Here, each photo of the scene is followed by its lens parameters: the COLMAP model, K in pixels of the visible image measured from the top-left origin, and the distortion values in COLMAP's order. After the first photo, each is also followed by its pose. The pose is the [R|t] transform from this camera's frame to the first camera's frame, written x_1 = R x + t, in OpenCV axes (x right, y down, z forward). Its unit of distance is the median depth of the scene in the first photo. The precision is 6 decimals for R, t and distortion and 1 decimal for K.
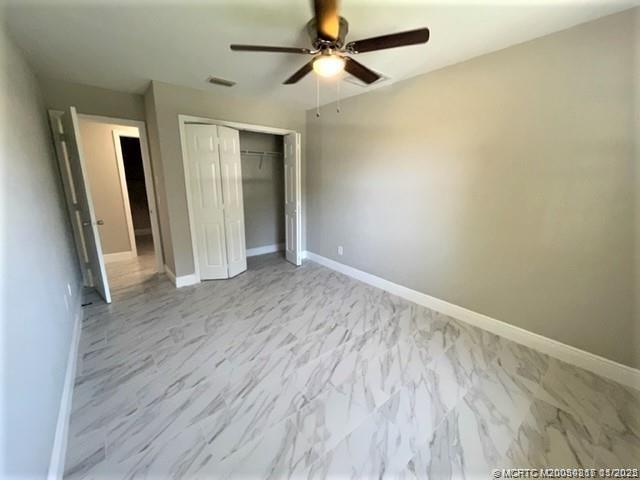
lens RADIAL K [[261.5, 0, 320.0], [0, 261.5, 240.0], [0, 0, 1]] dist [-0.002920, -0.000404]
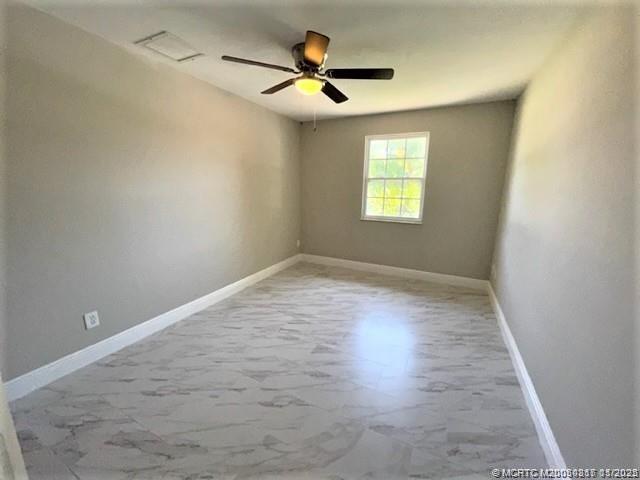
lens RADIAL K [[261.5, 0, 320.0], [0, 261.5, 240.0], [0, 0, 1]] dist [-0.002920, -0.000404]
pose [[-0.407793, -0.202889, 0.890248, -0.835914], [0.196310, 0.932717, 0.302491, -0.275034], [-0.891722, 0.298118, -0.340526, 1.139867]]
